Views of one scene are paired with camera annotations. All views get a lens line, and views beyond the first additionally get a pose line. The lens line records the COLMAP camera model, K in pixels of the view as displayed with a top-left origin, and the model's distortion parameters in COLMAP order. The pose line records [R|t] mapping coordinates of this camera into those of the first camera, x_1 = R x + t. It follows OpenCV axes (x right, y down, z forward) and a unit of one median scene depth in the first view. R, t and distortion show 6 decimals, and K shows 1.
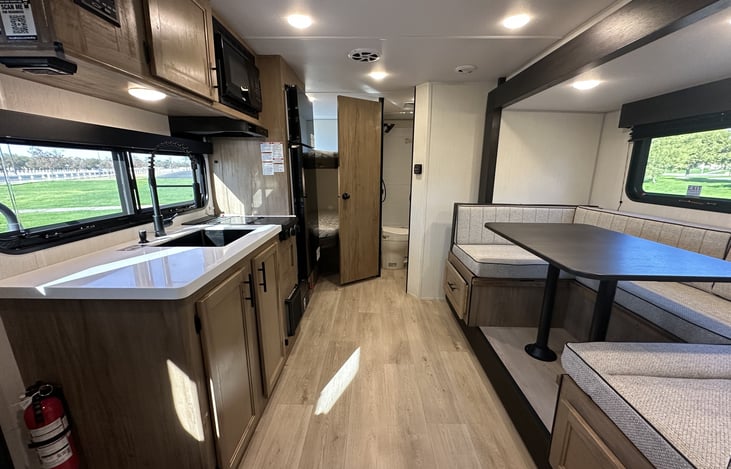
lens RADIAL K [[291.2, 0, 367.2], [0, 291.2, 236.9], [0, 0, 1]] dist [-0.001440, 0.000001]
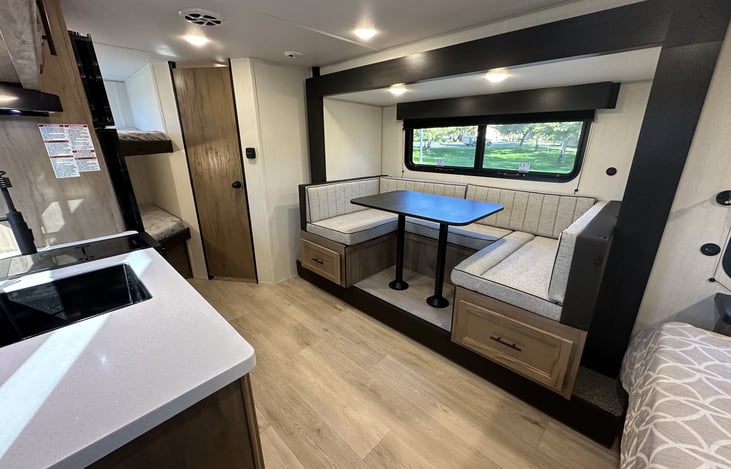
lens RADIAL K [[291.2, 0, 366.0], [0, 291.2, 236.2], [0, 0, 1]] dist [-0.001440, 0.000001]
pose [[0.679329, -0.241325, 0.693018, -0.397466], [0.174778, 0.970412, 0.166595, -0.088991], [-0.712716, 0.007951, 0.701407, 0.111011]]
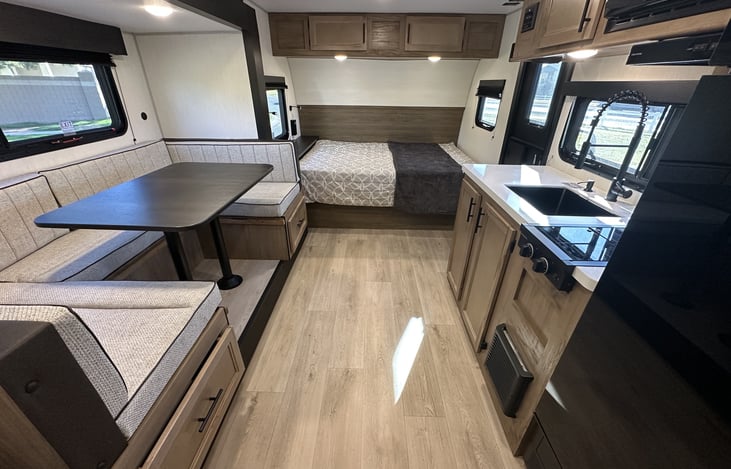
lens RADIAL K [[291.2, 0, 363.6], [0, 291.2, 234.8], [0, 0, 1]] dist [-0.001440, 0.000001]
pose [[-0.999770, -0.021426, 0.000499, 0.065542], [-0.015884, 0.756406, 0.653909, -0.405524], [-0.014388, 0.653751, -0.756573, 1.398042]]
